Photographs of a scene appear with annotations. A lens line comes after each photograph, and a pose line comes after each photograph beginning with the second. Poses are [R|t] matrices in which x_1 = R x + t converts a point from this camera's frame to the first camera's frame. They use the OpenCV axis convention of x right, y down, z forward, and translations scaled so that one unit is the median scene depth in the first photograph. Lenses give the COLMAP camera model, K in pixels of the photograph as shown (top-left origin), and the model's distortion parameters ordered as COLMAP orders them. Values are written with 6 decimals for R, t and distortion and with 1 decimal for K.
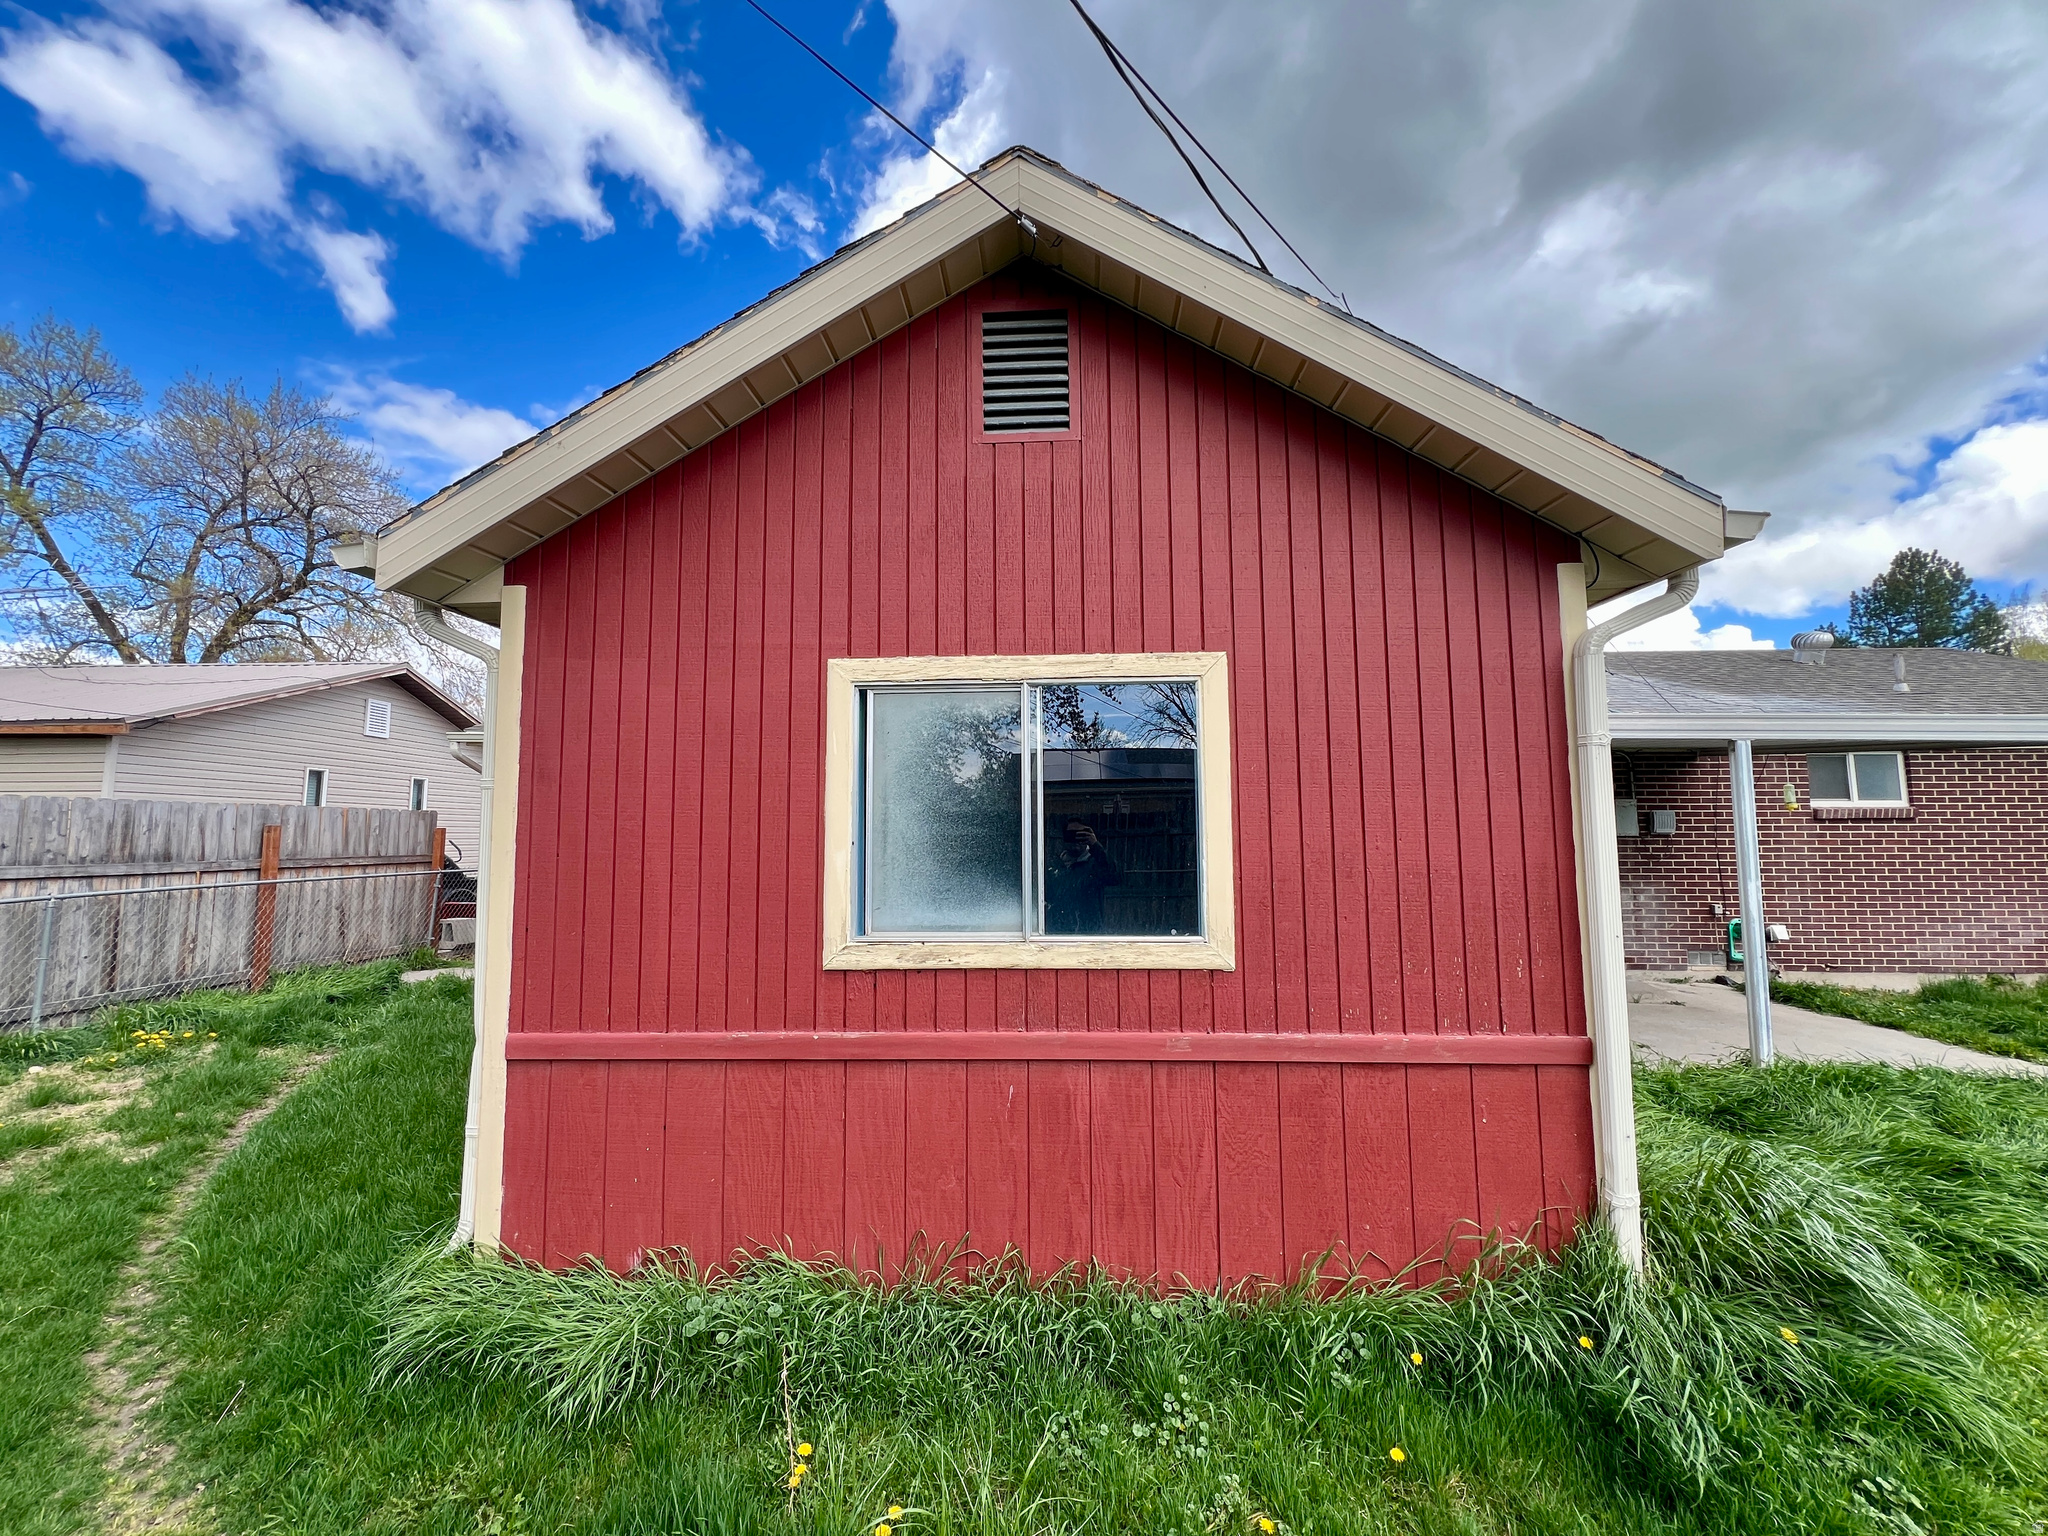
lens RADIAL K [[810.1, 0, 1020.6], [0, 810.1, 760.6], [0, 0, 1]] dist [-0.010727, 0.000695]
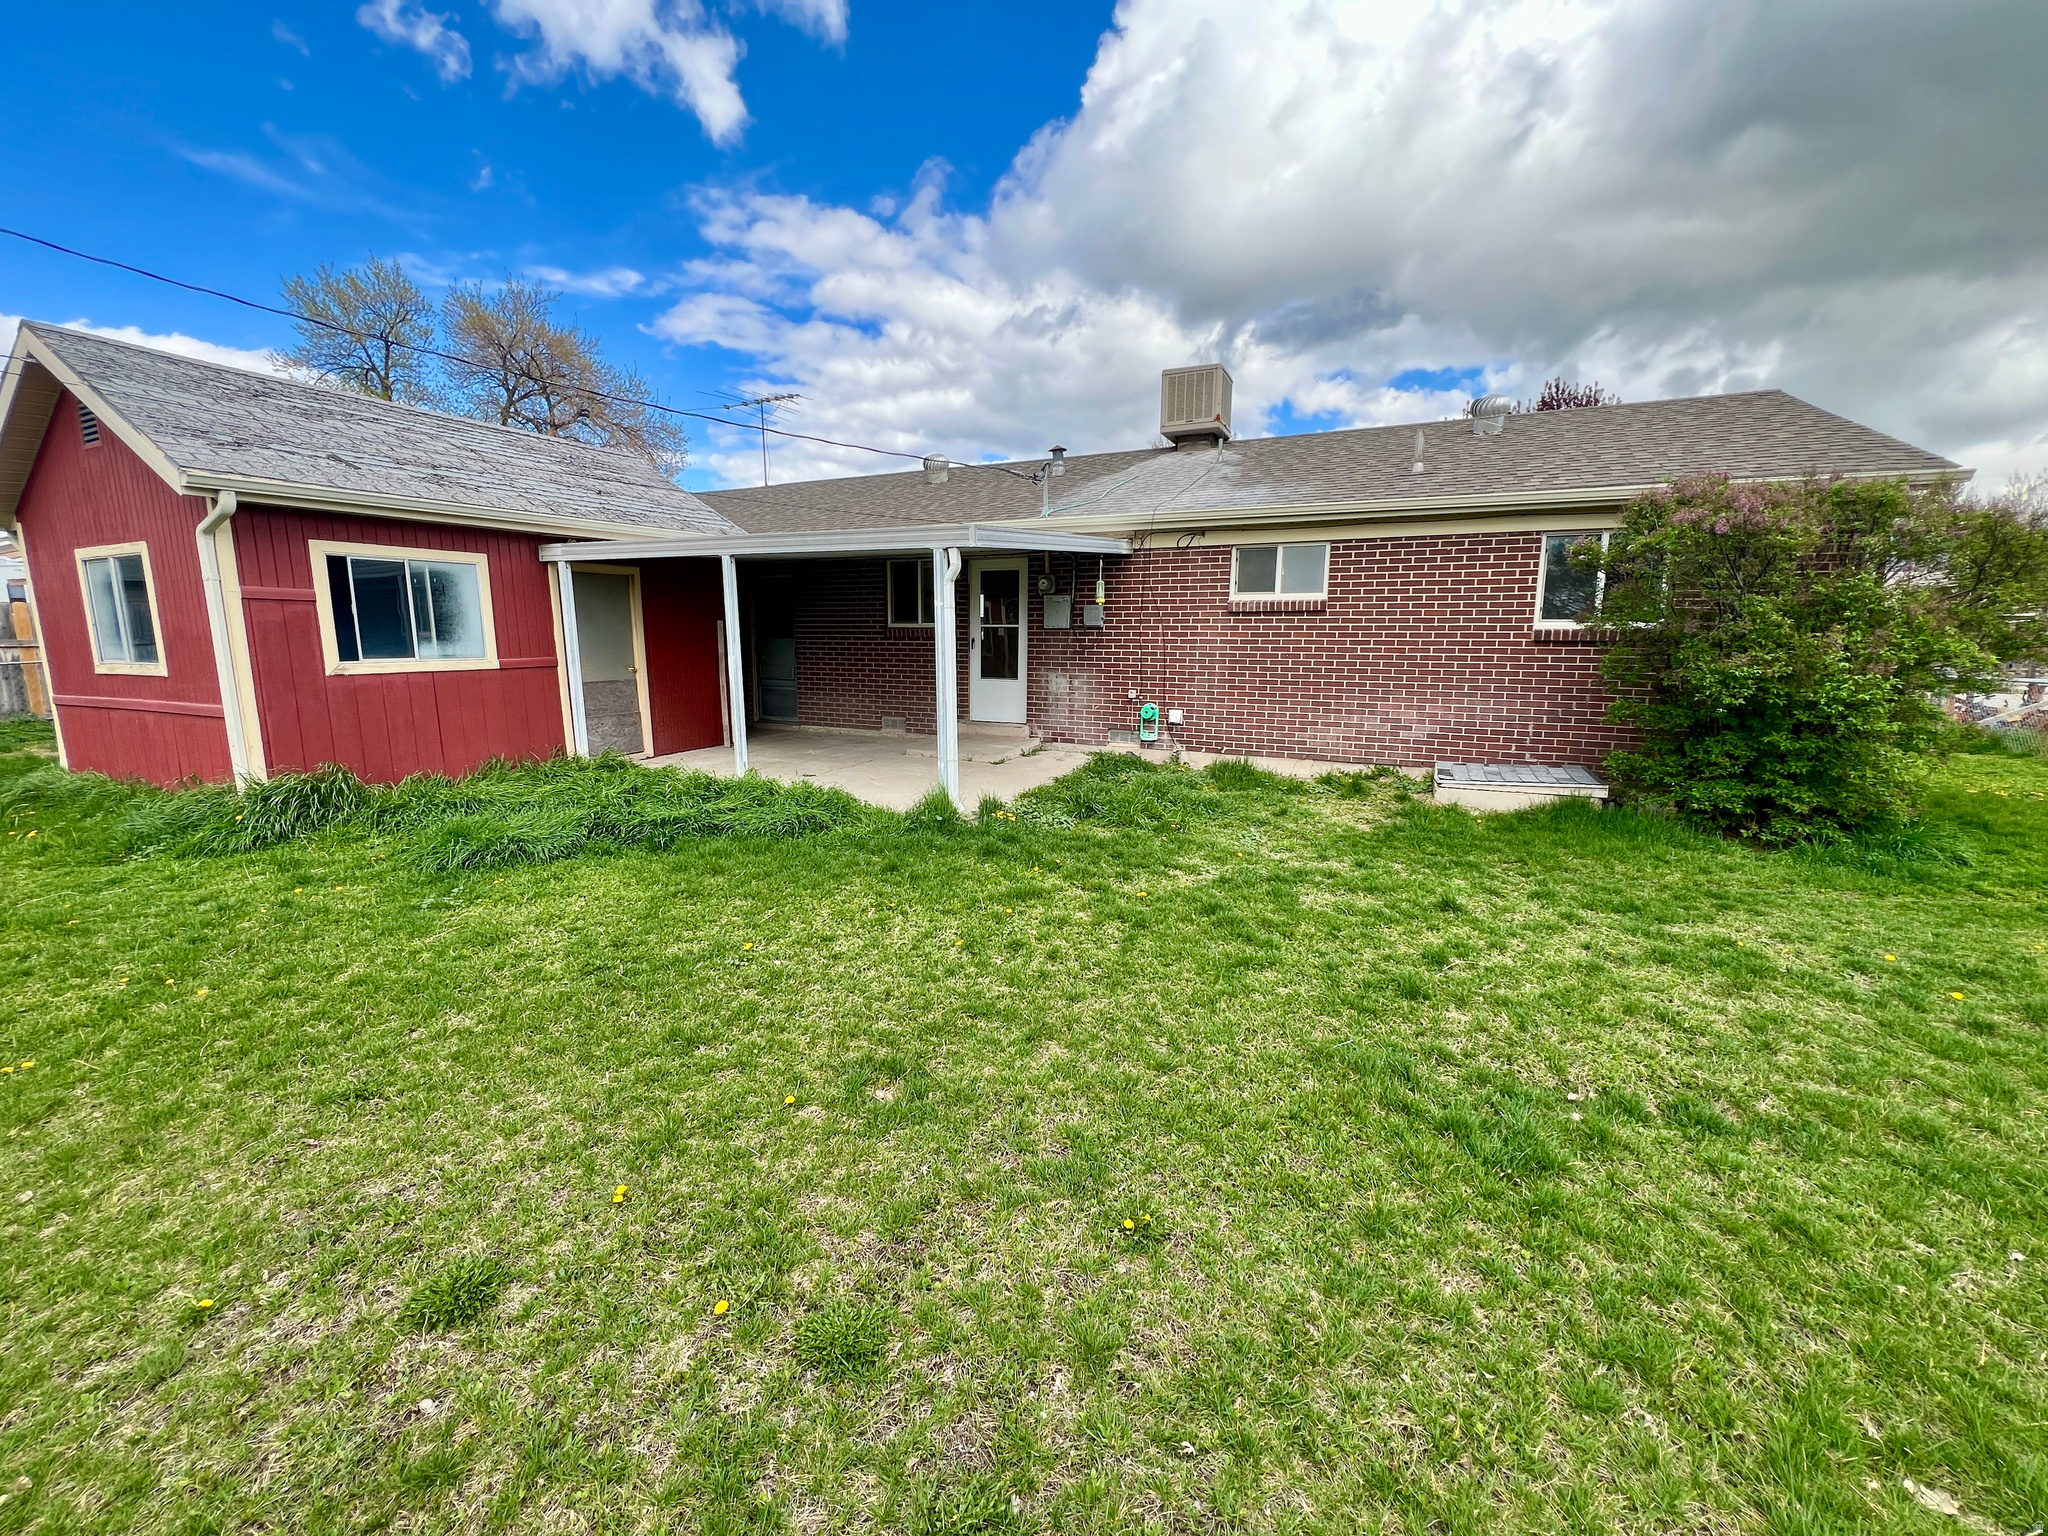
lens RADIAL K [[815.6, 0, 1029.6], [0, 815.6, 773.8], [0, 0, 1]] dist [-0.000800, 0.000055]
pose [[0.927789, 0.064801, -0.367436, 3.518220], [0.031763, 0.967509, 0.250833, 0.005401], [0.371752, -0.244391, 0.895586, -0.311569]]
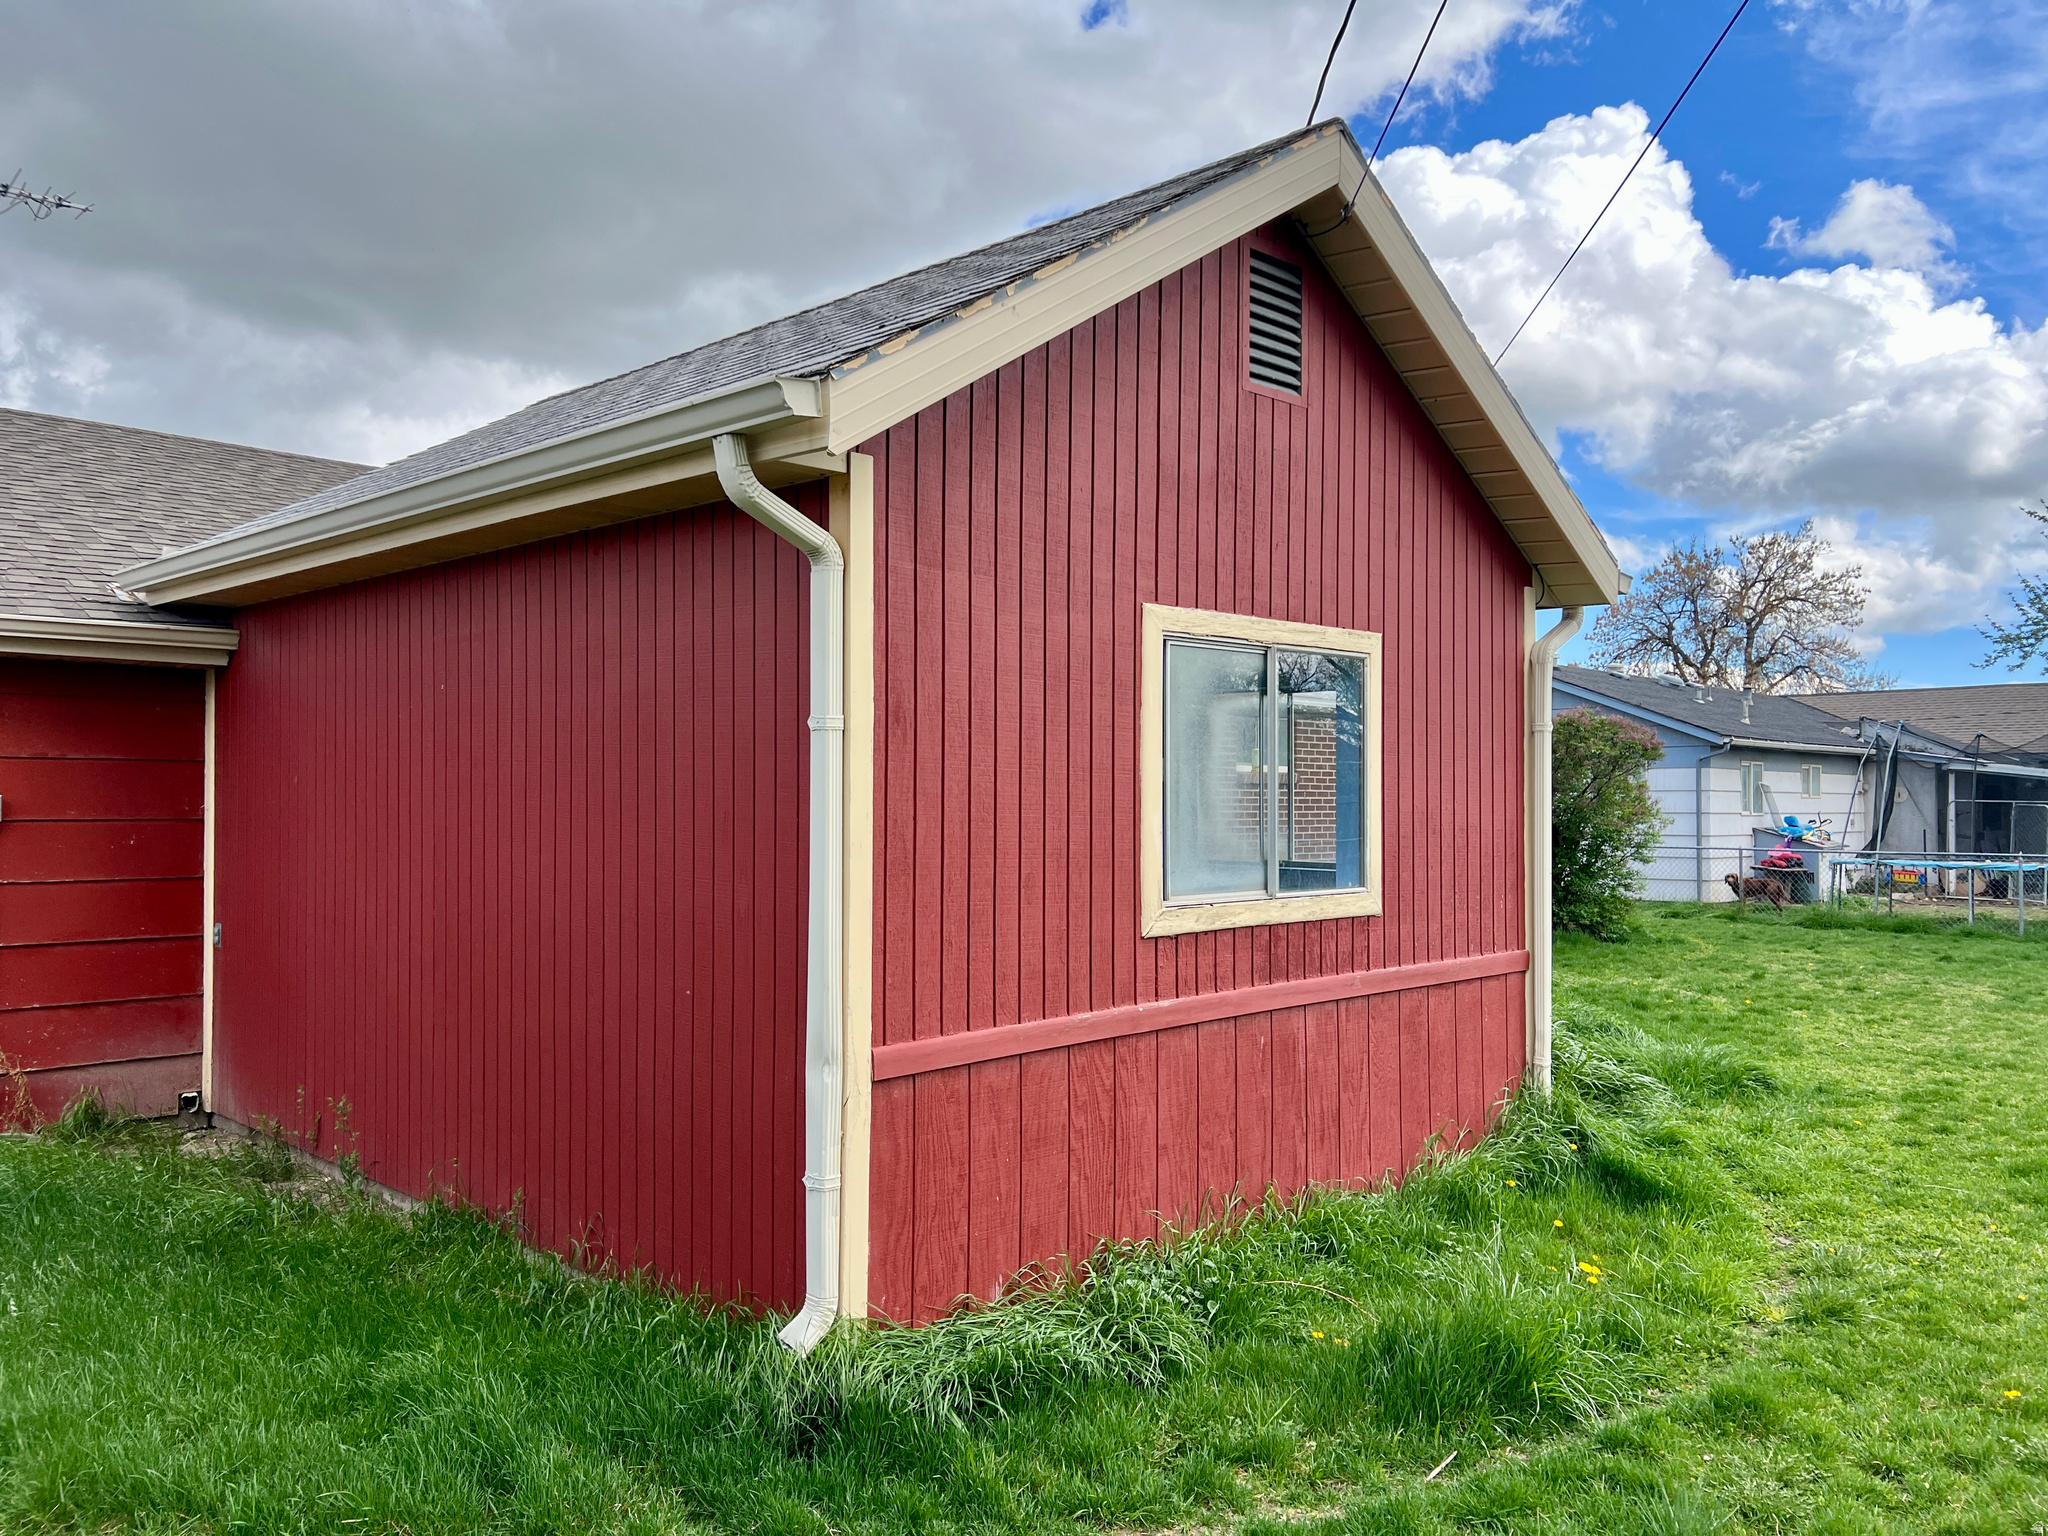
lens RADIAL K [[1543.7, 0, 1027.9], [0, 1543.7, 776.4], [0, 0, 1]] dist [0.052726, -0.003230]
pose [[0.671622, 0.015002, 0.740742, -1.647467], [-0.072019, 0.996382, 0.045119, -0.000039], [-0.737385, -0.083650, 0.670273, -0.083977]]
